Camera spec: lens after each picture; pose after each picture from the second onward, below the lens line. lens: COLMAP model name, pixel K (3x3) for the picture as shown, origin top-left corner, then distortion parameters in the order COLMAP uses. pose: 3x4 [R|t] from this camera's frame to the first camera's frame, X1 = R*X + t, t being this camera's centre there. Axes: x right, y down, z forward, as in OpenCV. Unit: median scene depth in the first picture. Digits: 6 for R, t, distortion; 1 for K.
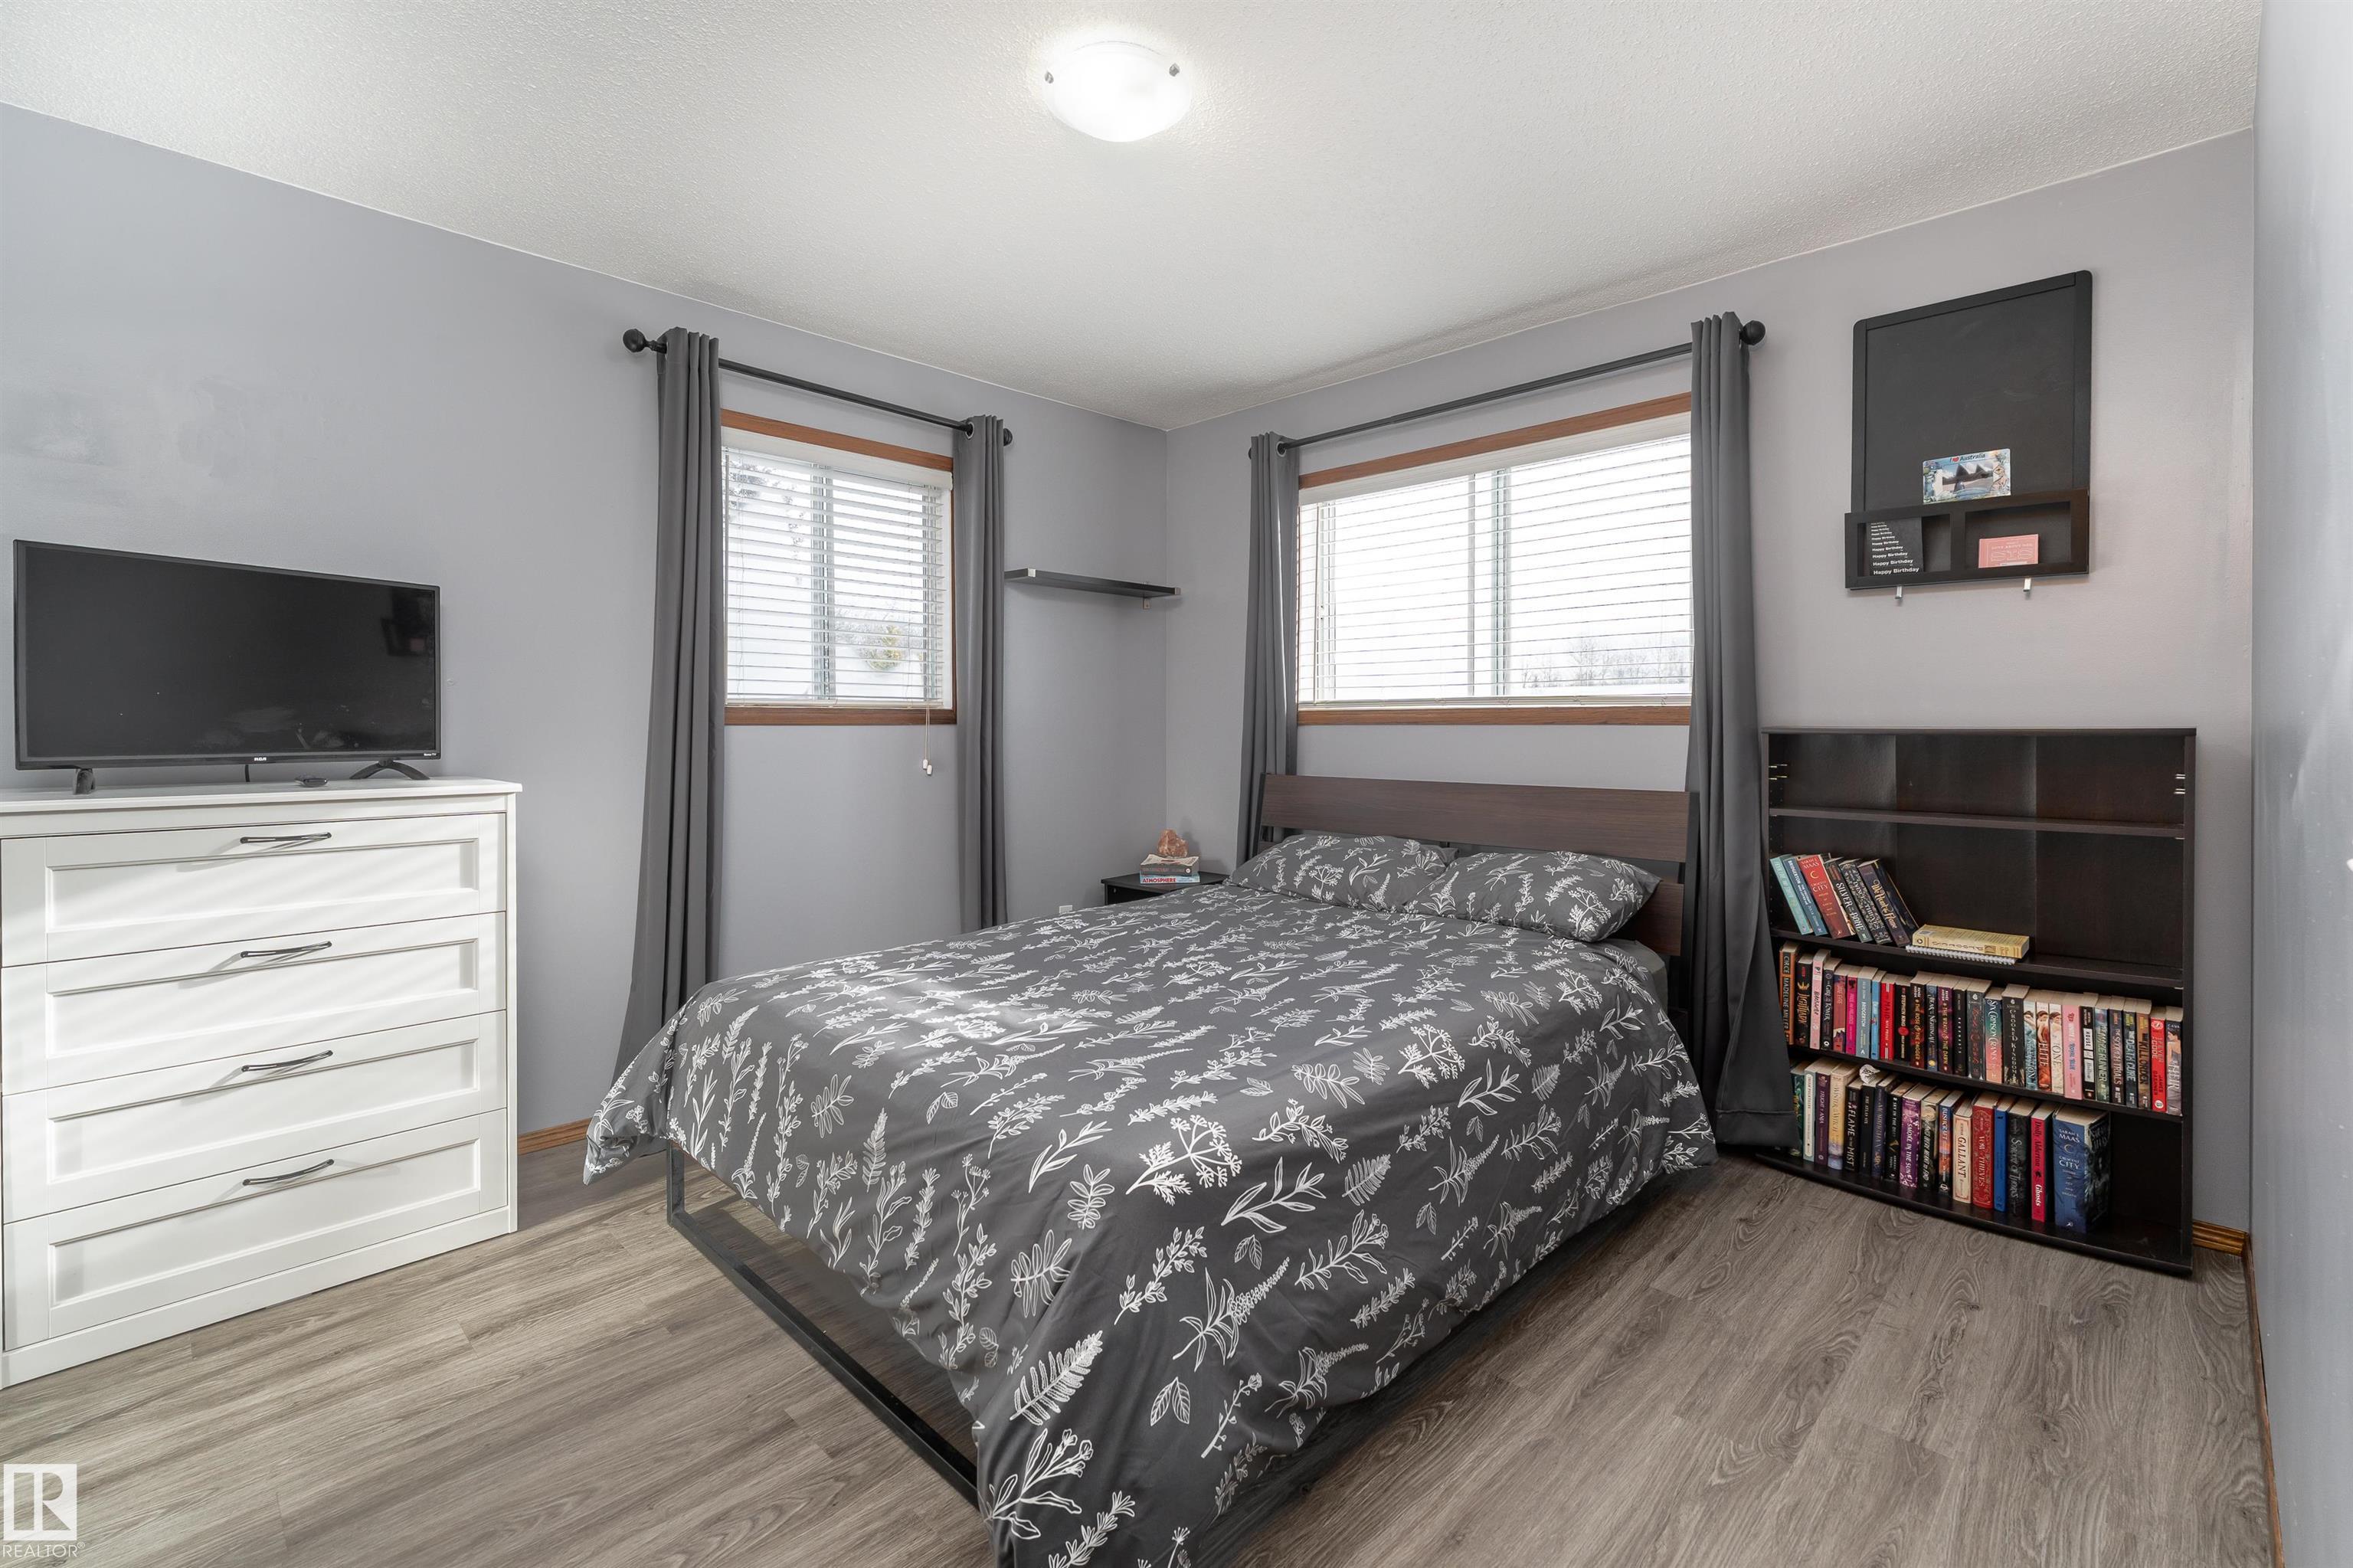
lens RADIAL K [[1036.0, 0, 1174.2], [0, 1036.0, 728.9], [0, 0, 1]] dist [0.001543, -0.000437]
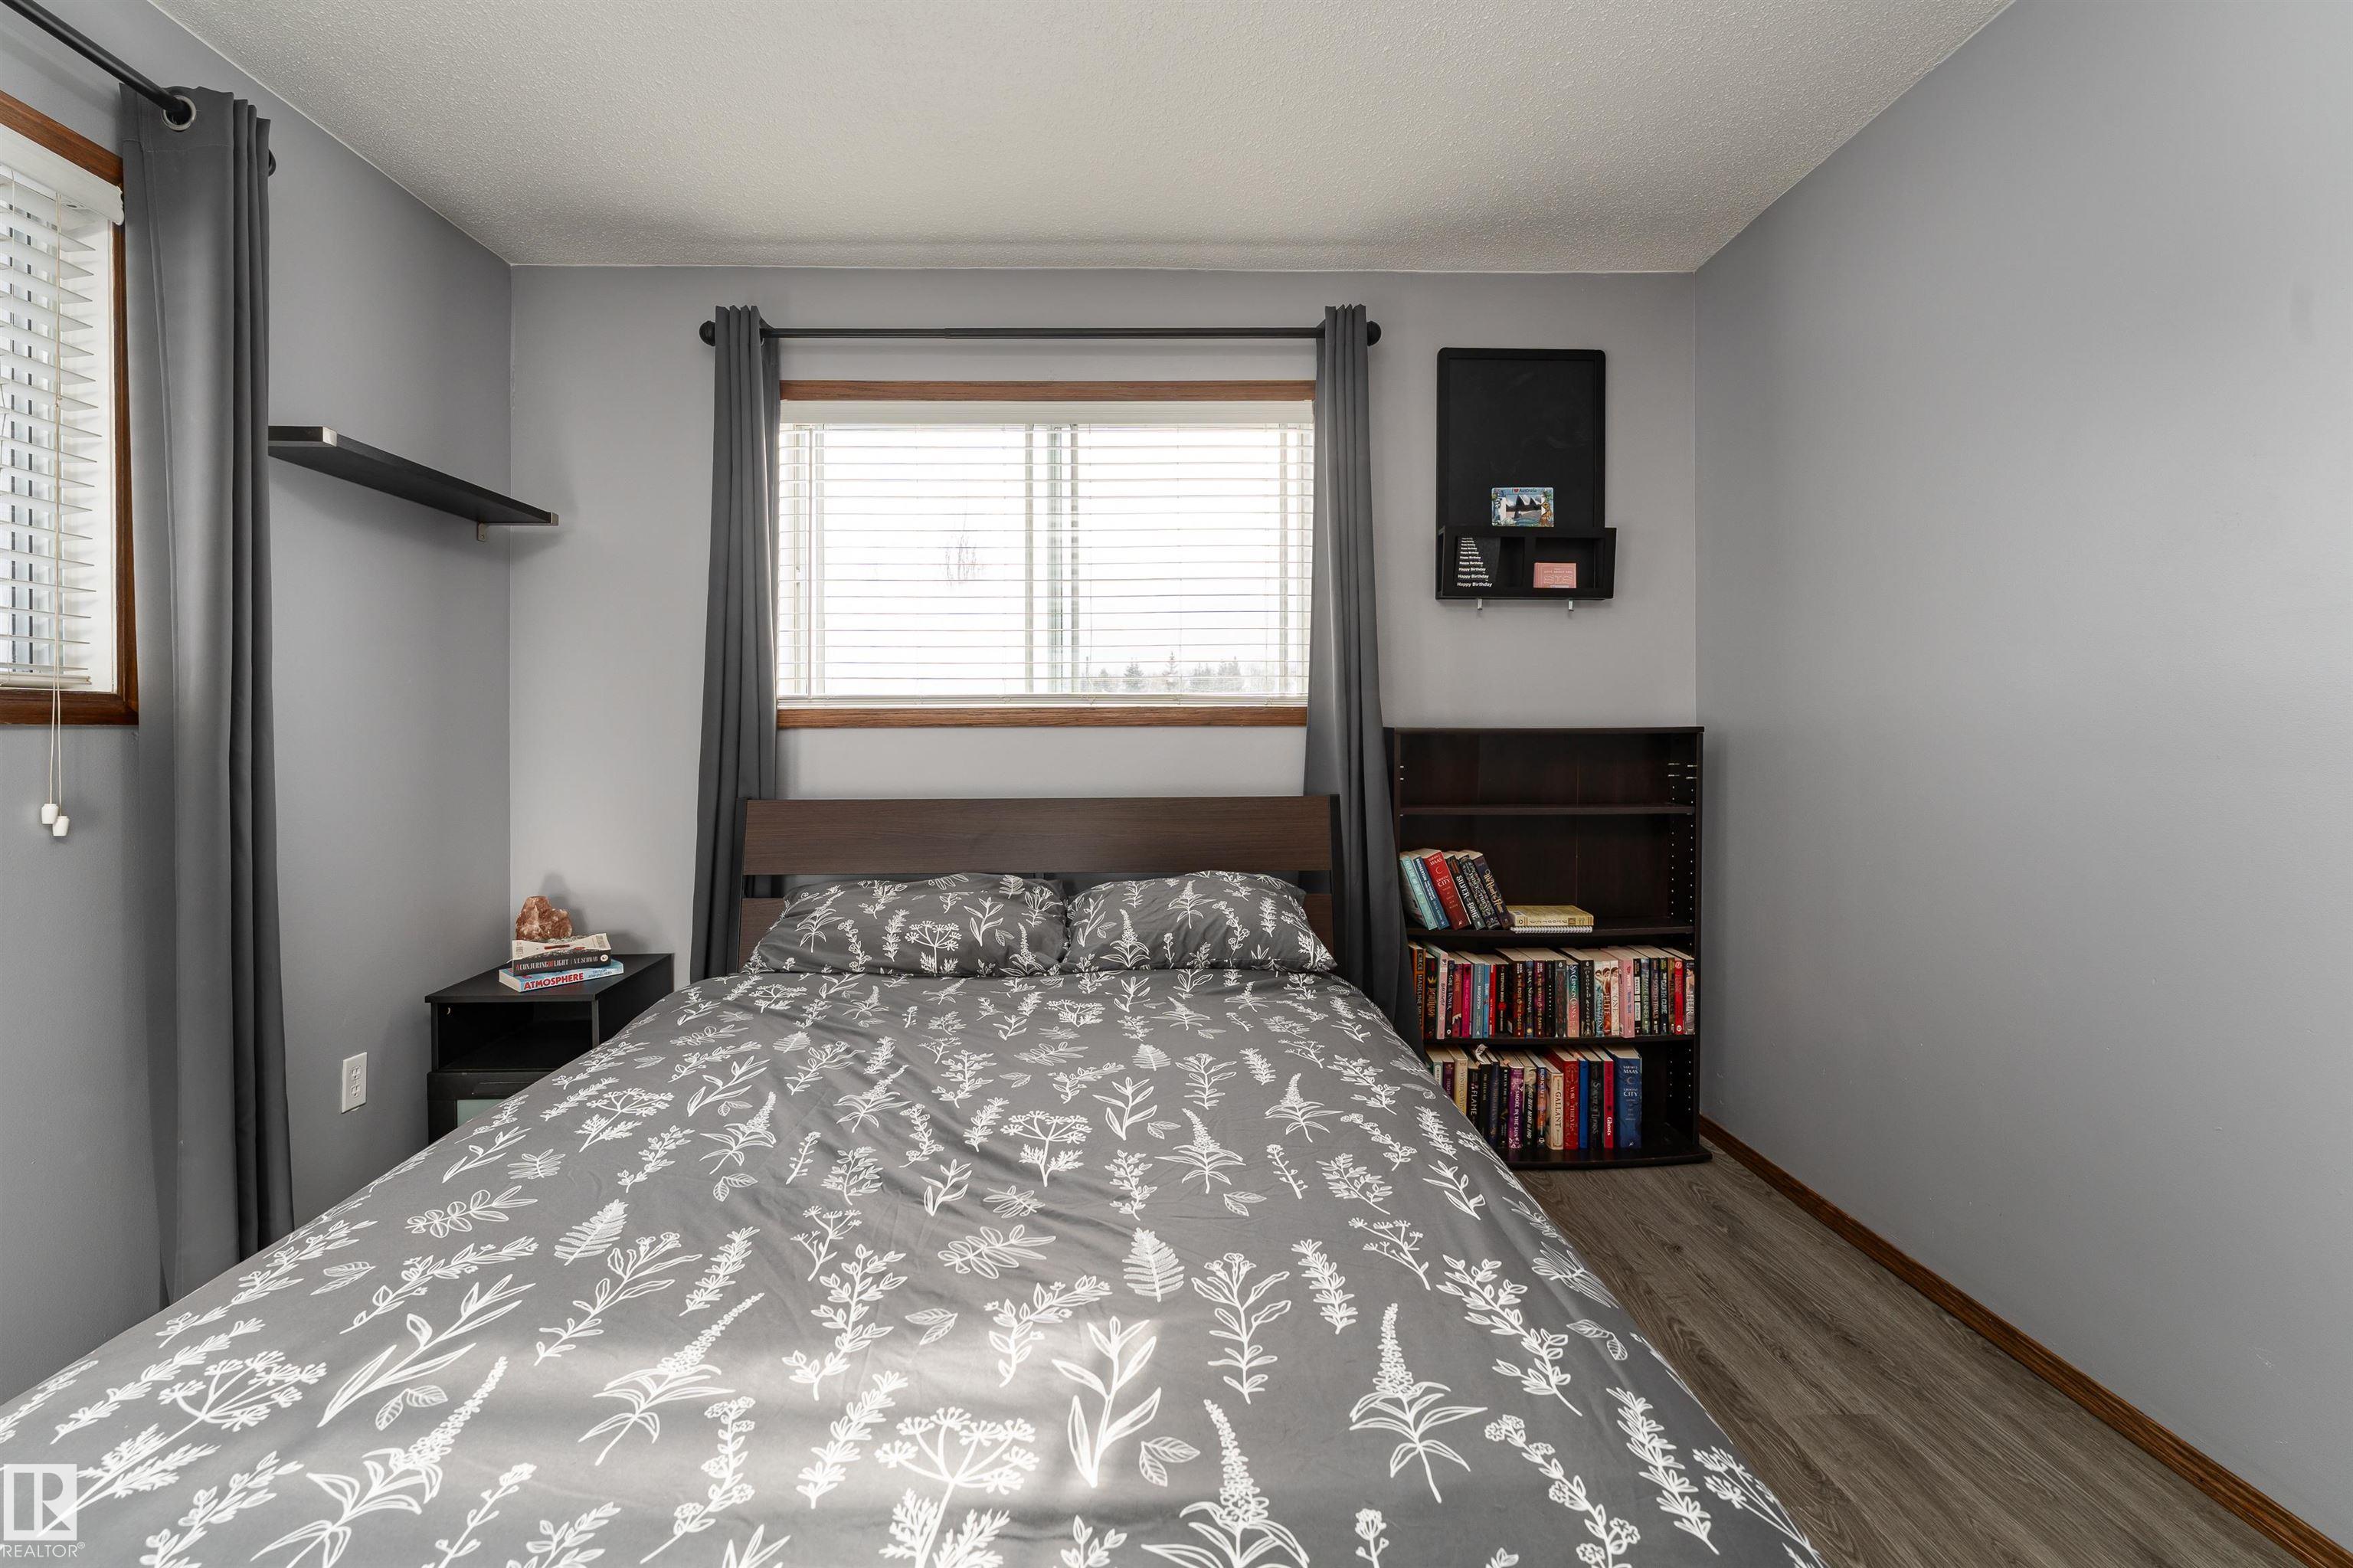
lens RADIAL K [[1036.0, 0, 1174.2], [0, 1036.0, 728.9], [0, 0, 1]] dist [0.001543, -0.000437]
pose [[0.697624, 0.000163, 0.716464, -0.314968], [0.007465, 0.999944, -0.007495, 0.005790], [-0.716425, 0.010577, 0.697584, 0.481710]]
